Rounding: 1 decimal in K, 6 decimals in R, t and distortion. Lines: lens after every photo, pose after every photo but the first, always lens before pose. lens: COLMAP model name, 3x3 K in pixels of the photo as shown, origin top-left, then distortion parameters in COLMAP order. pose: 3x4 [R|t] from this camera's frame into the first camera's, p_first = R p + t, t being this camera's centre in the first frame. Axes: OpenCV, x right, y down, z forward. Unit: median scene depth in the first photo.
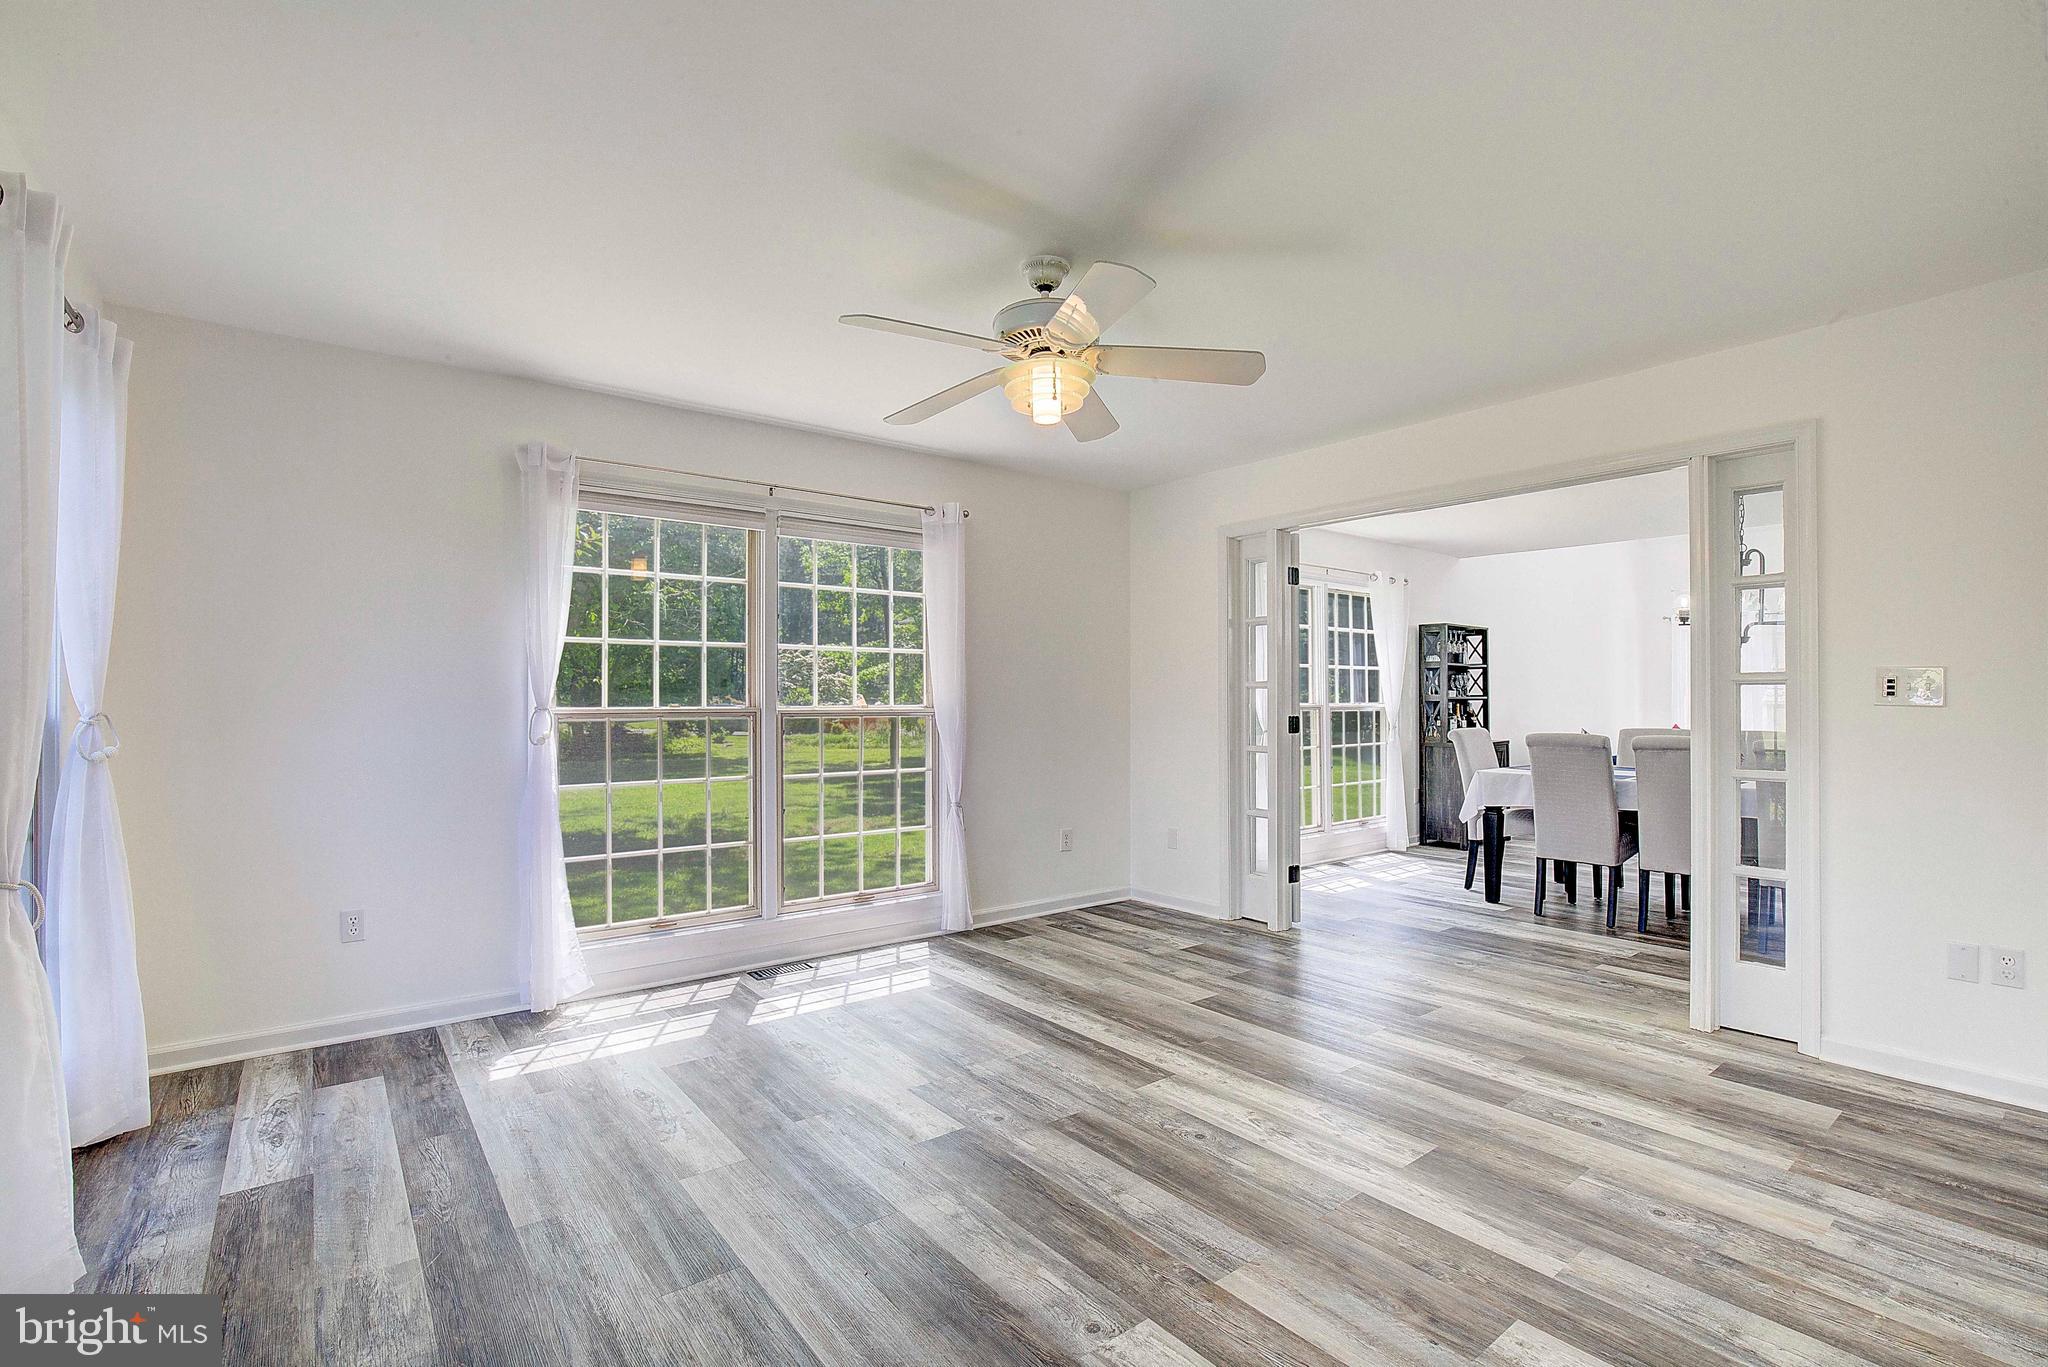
lens RADIAL K [[930.3, 0, 1038.1], [0, 930.3, 701.4], [0, 0, 1]] dist [-0.023738, 0.000665]
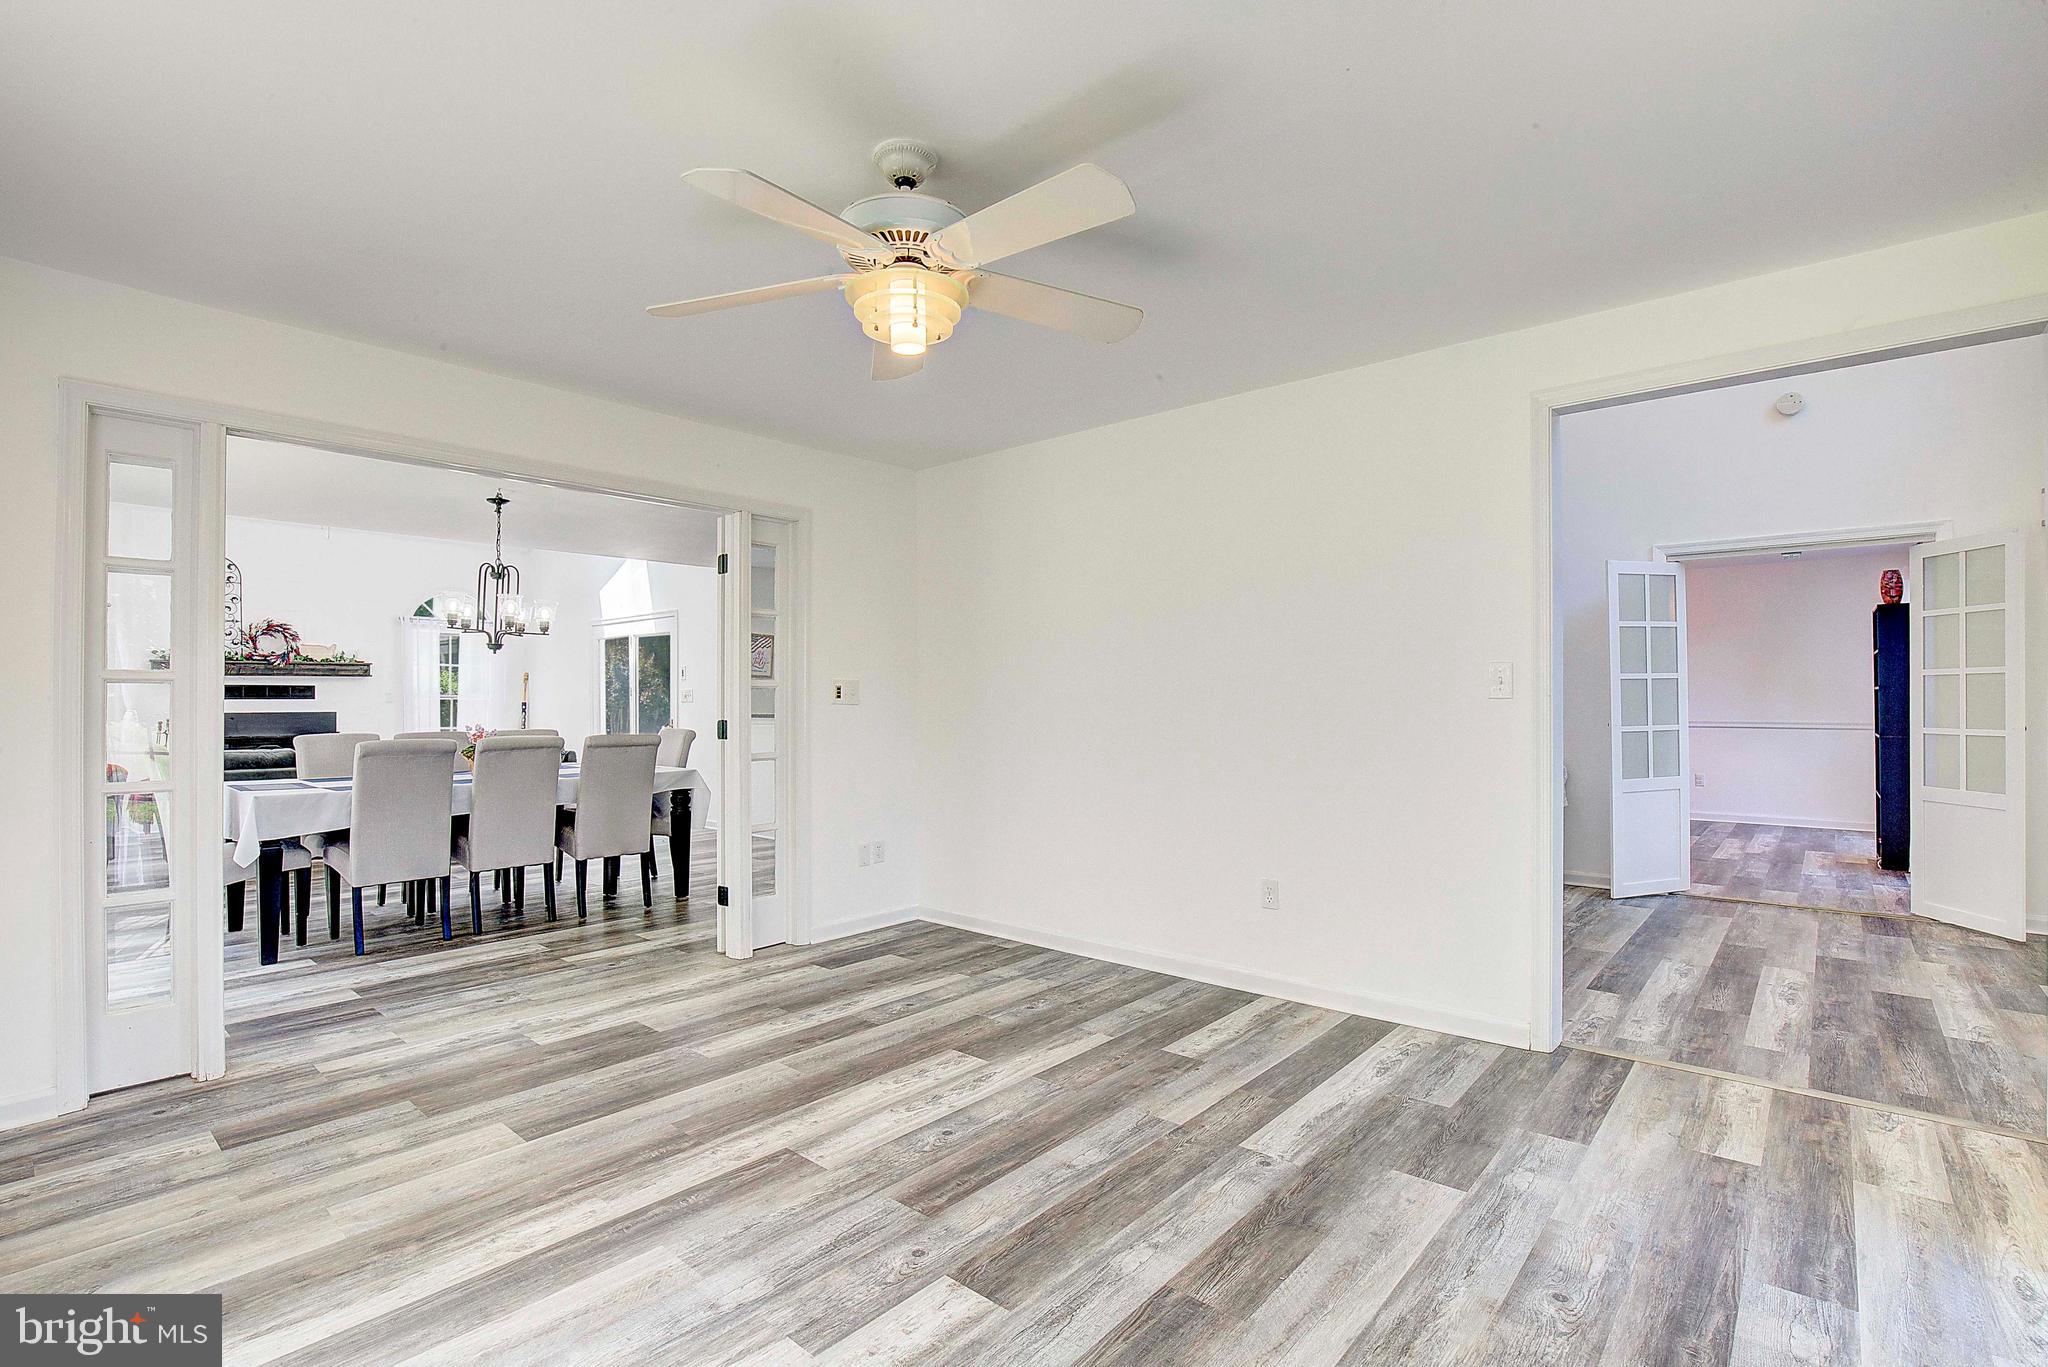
lens RADIAL K [[943.6, 0, 1036.0], [0, 943.6, 689.0], [0, 0, 1]] dist [-0.024503, 0.001059]
pose [[-0.182898, 0.013093, 0.983045, -0.703269], [0.004776, 0.999911, -0.012430, -0.002246], [-0.983120, 0.002421, -0.182944, 0.892881]]
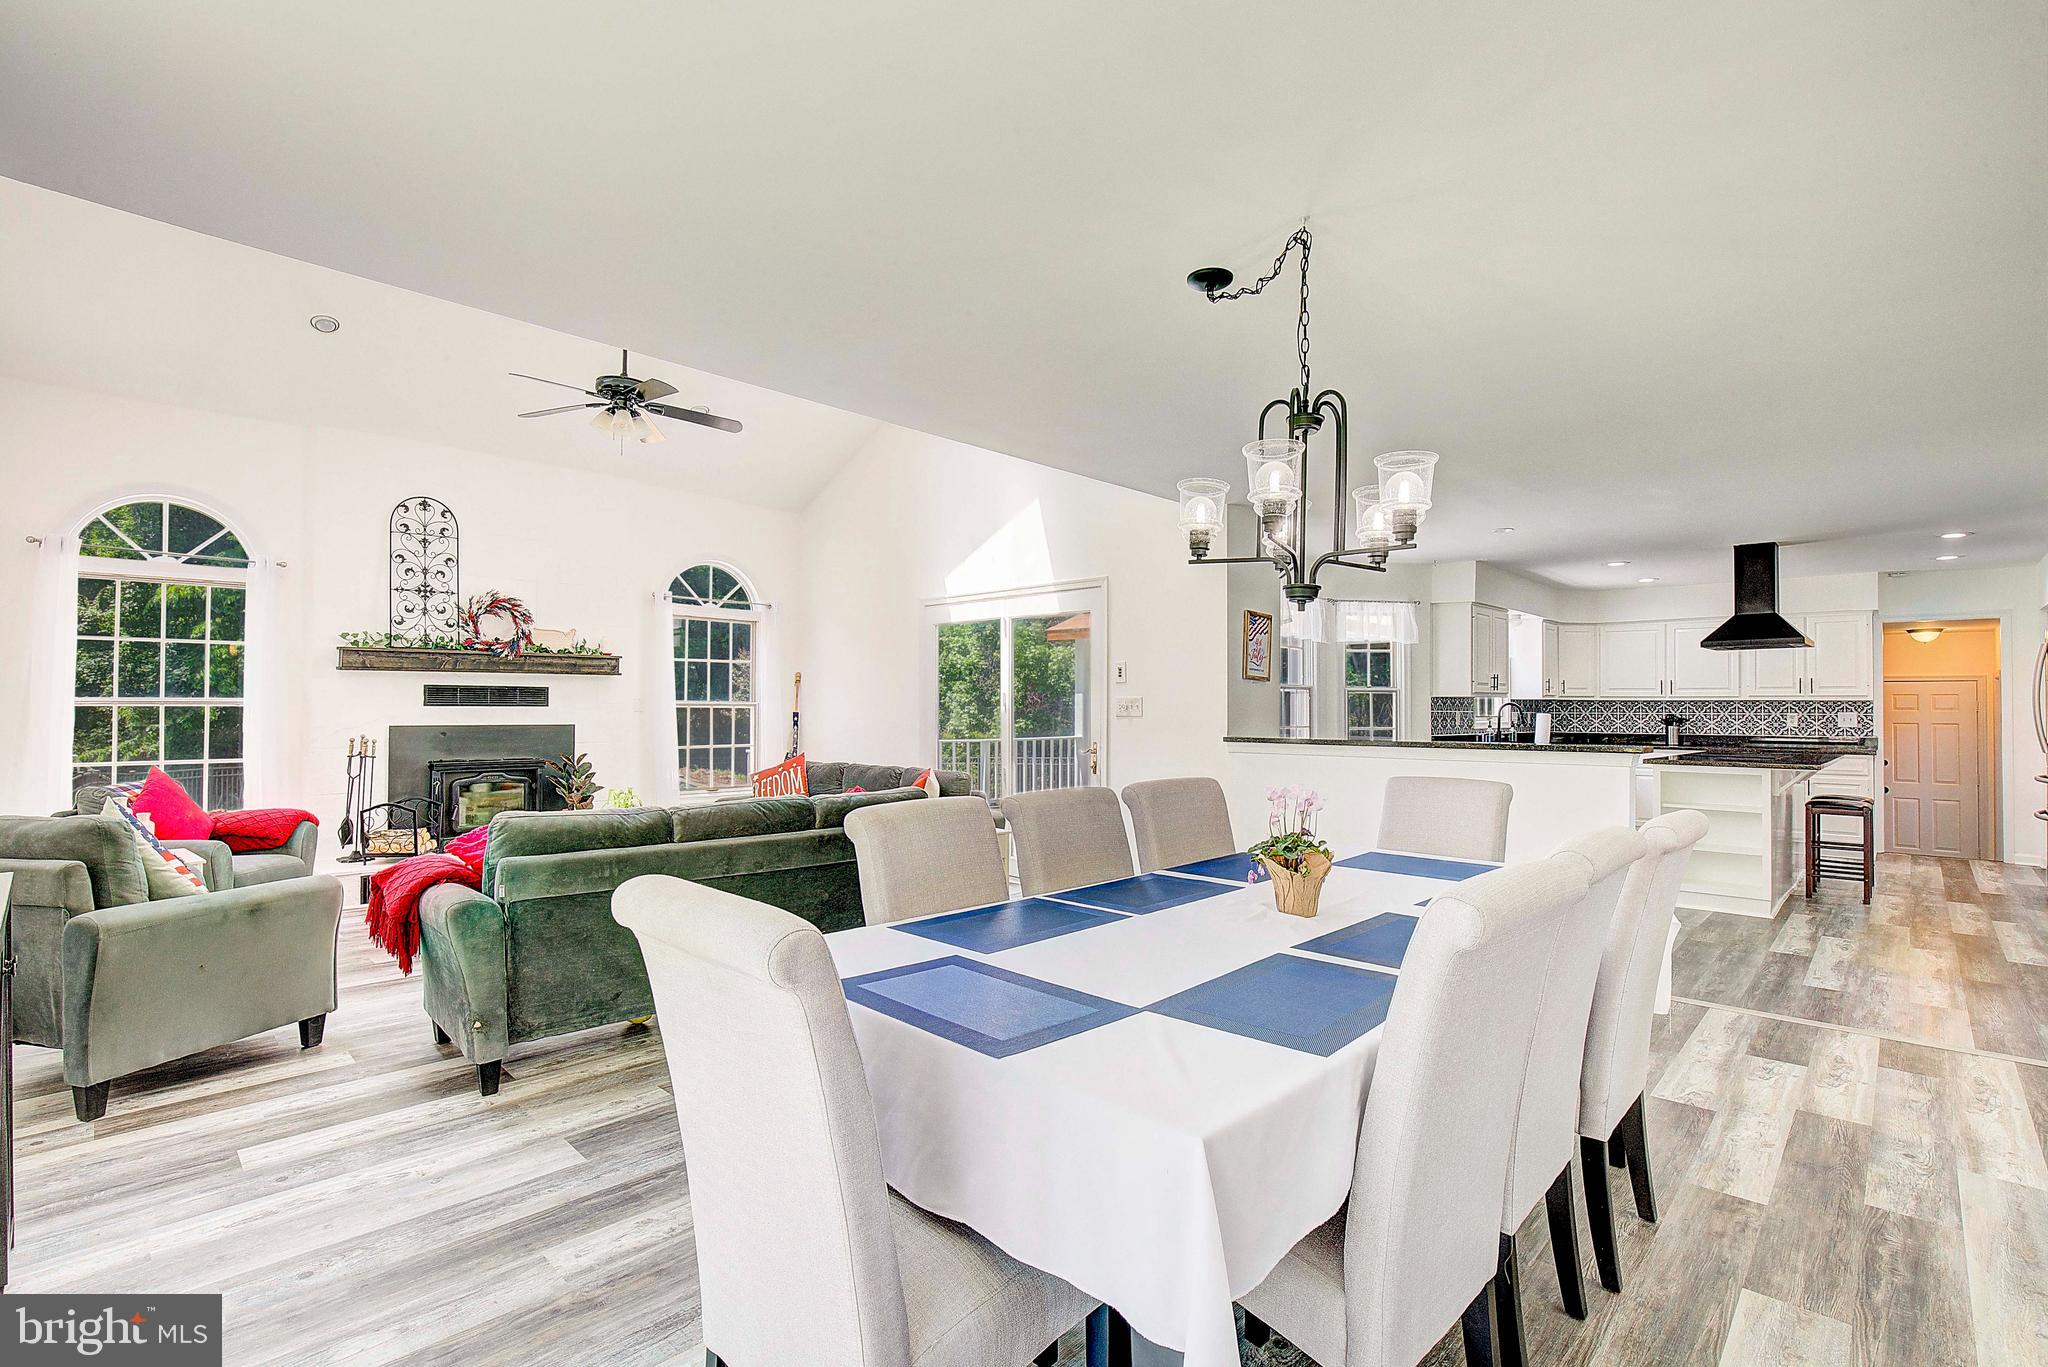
lens RADIAL K [[945.7, 0, 1055.3], [0, 945.7, 684.2], [0, 0, 1]] dist [-0.029110, 0.001092]
pose [[-0.144237, 0.025080, 0.989225, 0.477172], [-0.004468, 0.999652, -0.025996, -0.018672], [-0.989533, -0.008169, -0.144075, 1.869418]]
